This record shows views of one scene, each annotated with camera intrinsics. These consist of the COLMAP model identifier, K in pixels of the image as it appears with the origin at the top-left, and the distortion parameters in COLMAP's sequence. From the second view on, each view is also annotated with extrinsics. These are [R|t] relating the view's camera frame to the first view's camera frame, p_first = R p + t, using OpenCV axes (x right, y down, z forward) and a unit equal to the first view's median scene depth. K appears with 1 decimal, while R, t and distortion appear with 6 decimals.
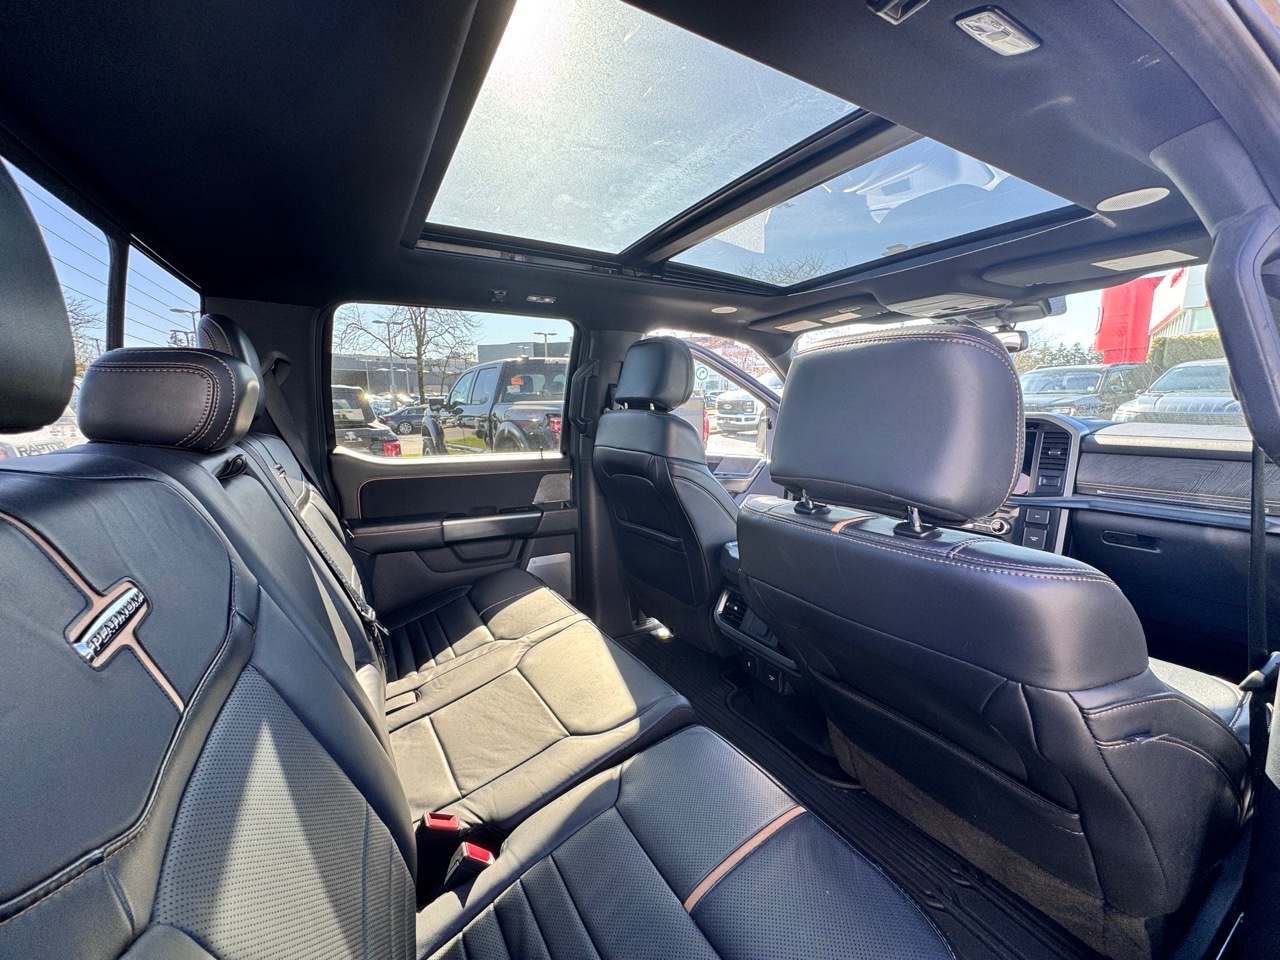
lens RADIAL K [[512.2, 0, 640.0], [0, 512.2, 480.0], [0, 0, 1]] dist [-0.011359, 0.008159]
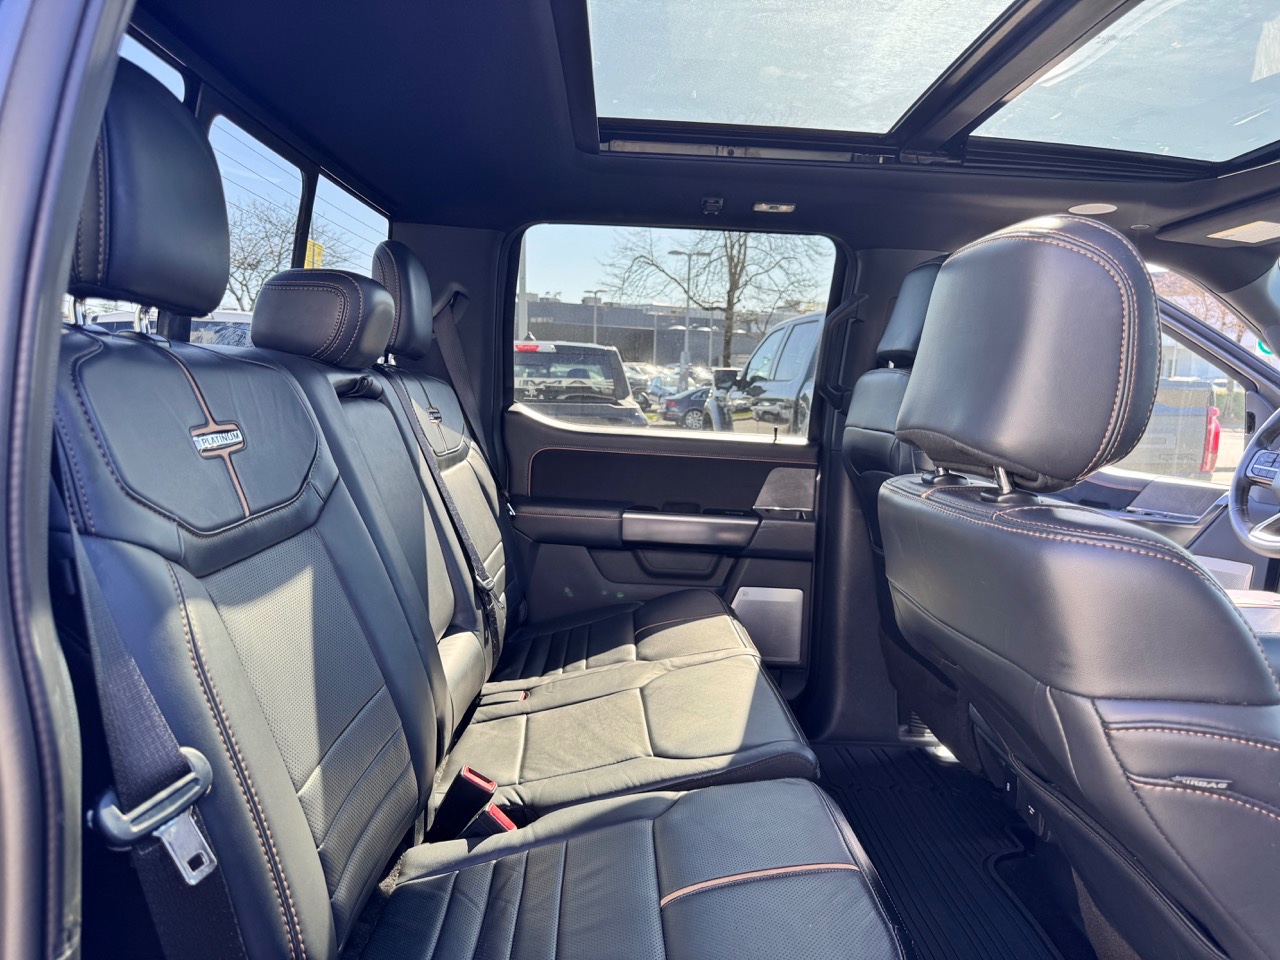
lens RADIAL K [[902.3, 0, 640.0], [0, 902.3, 480.0], [0, 0, 1]] dist [0.063026, -0.075688]
pose [[0.877666, 0.091525, -0.470452, 0.258587], [-0.114363, 0.993235, -0.020123, 0.060804], [0.465428, 0.071464, 0.882196, -0.150612]]
